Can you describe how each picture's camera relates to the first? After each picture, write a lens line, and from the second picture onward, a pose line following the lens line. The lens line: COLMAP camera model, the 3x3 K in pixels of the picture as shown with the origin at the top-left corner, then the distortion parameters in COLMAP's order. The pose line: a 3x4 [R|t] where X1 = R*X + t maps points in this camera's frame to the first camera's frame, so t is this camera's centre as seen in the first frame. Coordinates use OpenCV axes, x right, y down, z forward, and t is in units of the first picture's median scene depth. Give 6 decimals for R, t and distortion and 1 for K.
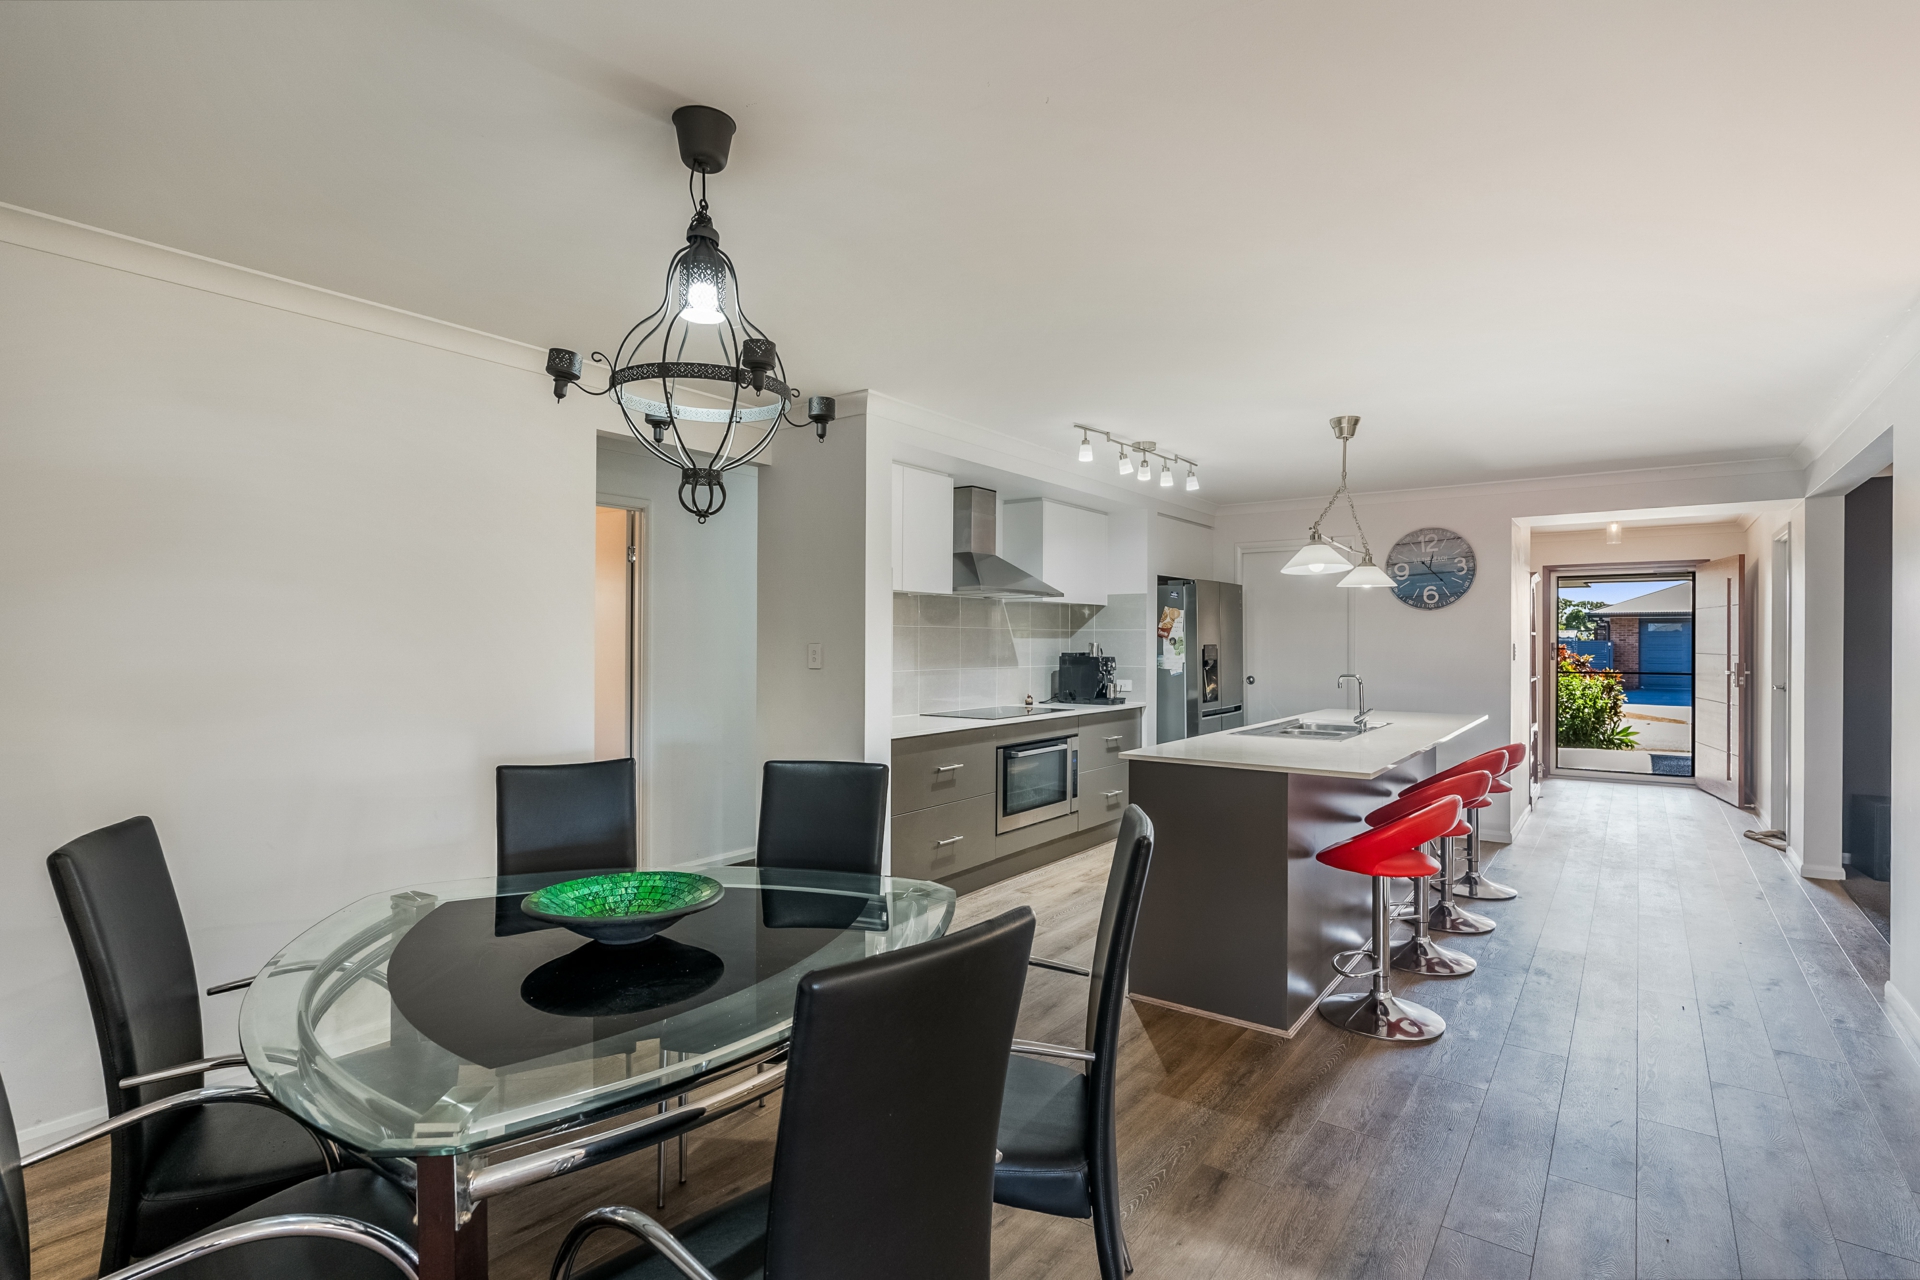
lens RADIAL K [[911.6, 0, 960.0], [0, 911.6, 640.0], [0, 0, 1]] dist [-0.004714, -0.000274]
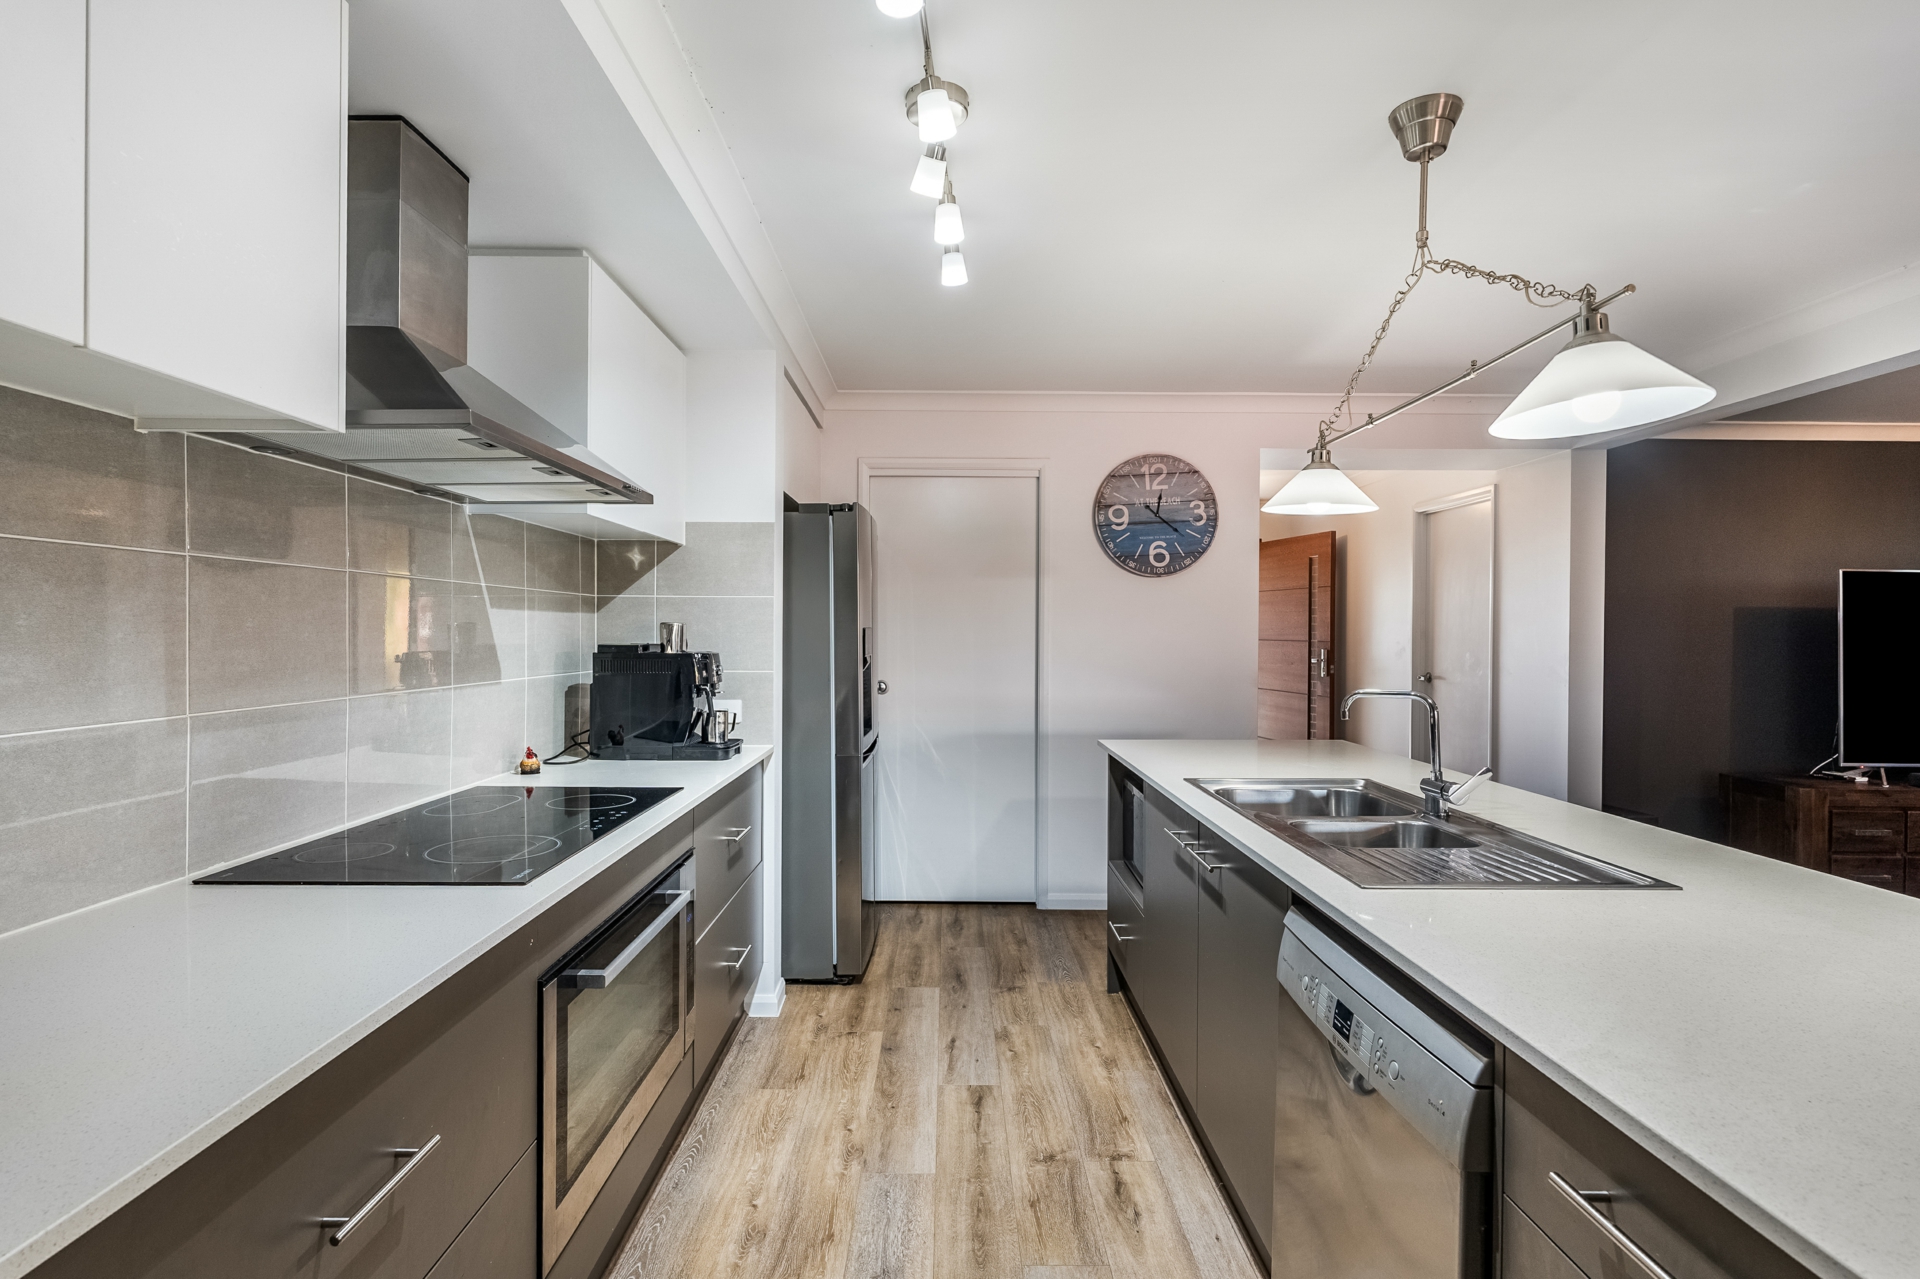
lens RADIAL K [[967.9, 0, 960.0], [0, 967.9, 639.5], [0, 0, 1]] dist [-0.003321, -0.000263]
pose [[0.802981, -0.003899, 0.595992, -0.026032], [-0.004223, 0.999916, 0.012231, 0.005251], [-0.595990, -0.012339, 0.802897, 0.515715]]
